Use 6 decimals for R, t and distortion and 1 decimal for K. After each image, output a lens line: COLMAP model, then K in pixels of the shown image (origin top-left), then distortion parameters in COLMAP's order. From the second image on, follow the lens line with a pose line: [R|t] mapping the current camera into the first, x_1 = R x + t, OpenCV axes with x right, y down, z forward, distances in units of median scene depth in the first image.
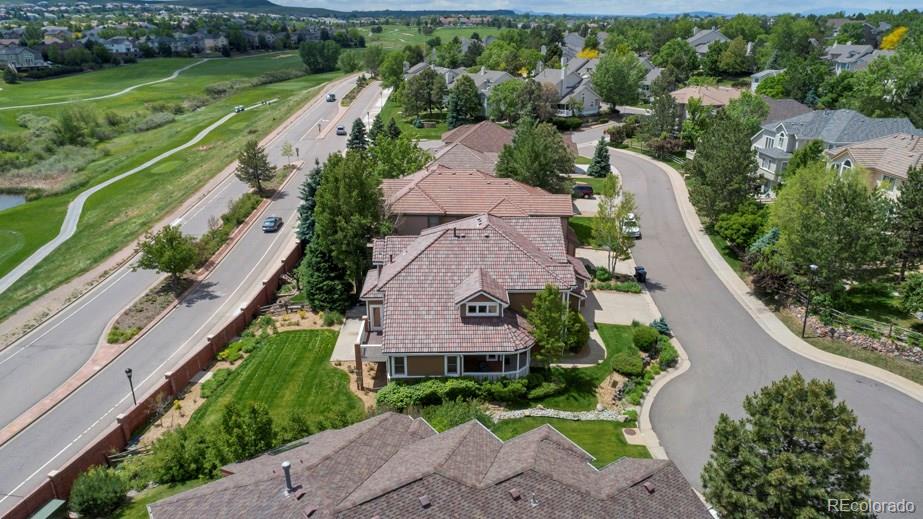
lens RADIAL K [[639.7, 0, 461.5], [0, 639.7, 259.5], [0, 0, 1]] dist [-0.006787, -0.000560]
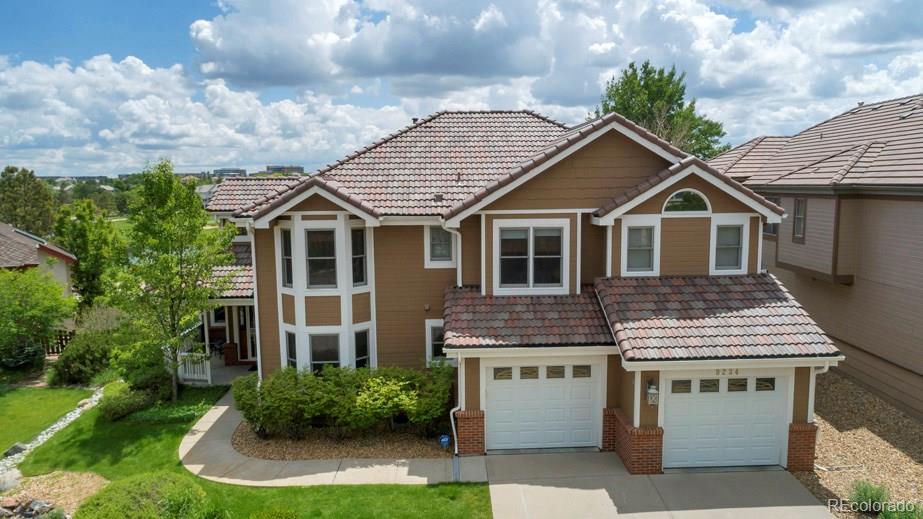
lens RADIAL K [[635.9, 0, 461.5], [0, 635.9, 259.5], [0, 0, 1]] dist [-0.010518, -0.000619]
pose [[0.006240, 0.114844, -0.993364, 0.525874], [-0.330808, 0.937689, 0.106329, -0.012496], [0.943677, 0.327950, 0.043842, 1.101939]]
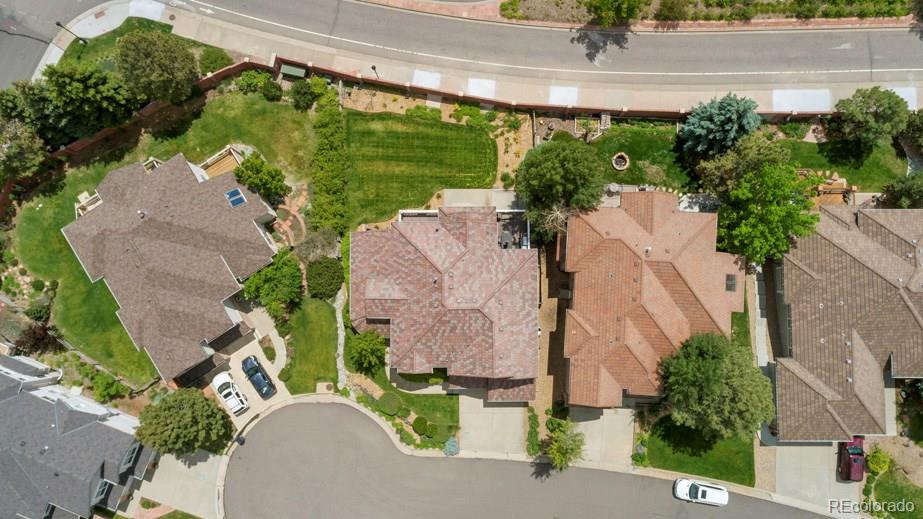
lens RADIAL K [[629.1, 0, 461.5], [0, 629.1, 259.5], [0, 0, 1]] dist [-0.012574, -0.001004]
pose [[-0.020283, 0.997805, -0.063046, 0.027046], [-0.324867, 0.053060, 0.944270, -1.235668], [0.945542, 0.039634, 0.323078, 0.699243]]
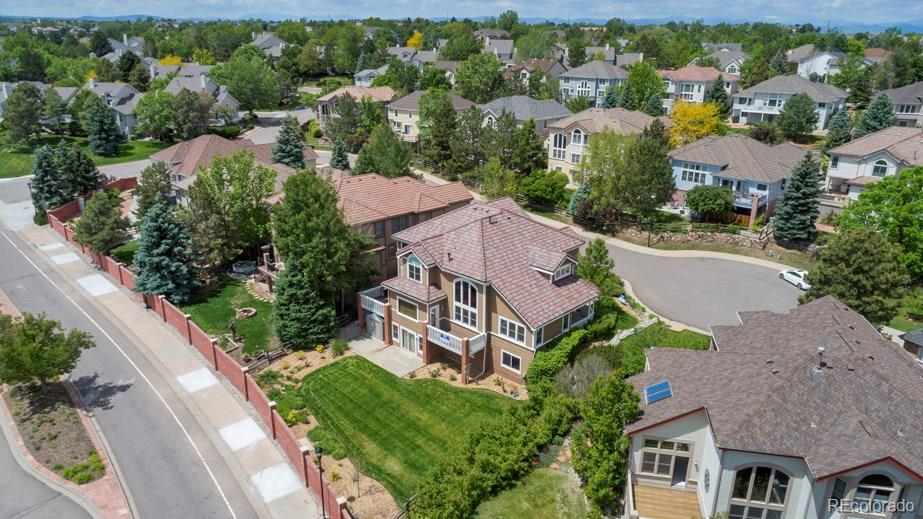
lens RADIAL K [[635.9, 0, 461.5], [0, 635.9, 259.5], [0, 0, 1]] dist [-0.010518, -0.000619]
pose [[0.705173, -0.233330, 0.669544, -0.848915], [0.235126, 0.967823, 0.089640, -0.091322], [-0.668915, 0.094216, 0.737344, 0.233256]]
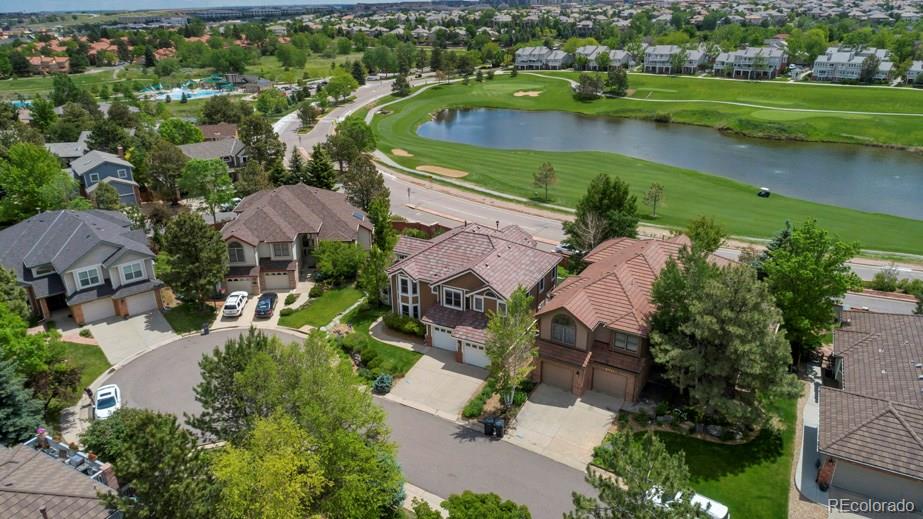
lens RADIAL K [[629.1, 0, 461.5], [0, 629.1, 259.5], [0, 0, 1]] dist [-0.012574, -0.001004]
pose [[-0.494278, 0.329780, -0.804323, 1.137761], [-0.288524, 0.810565, 0.509645, -0.687998], [0.820027, 0.483972, -0.305495, 1.508688]]
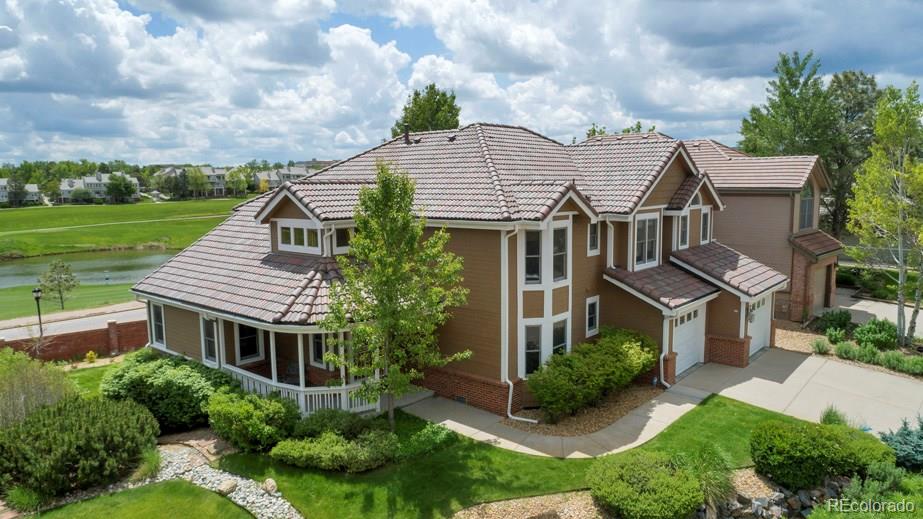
lens RADIAL K [[629.1, 0, 461.5], [0, 629.1, 259.5], [0, 0, 1]] dist [-0.012574, -0.001004]
pose [[0.744140, 0.073429, -0.663976, 0.389963], [-0.218038, 0.966204, -0.137510, 0.122147], [0.631439, 0.247099, 0.735001, 0.713190]]
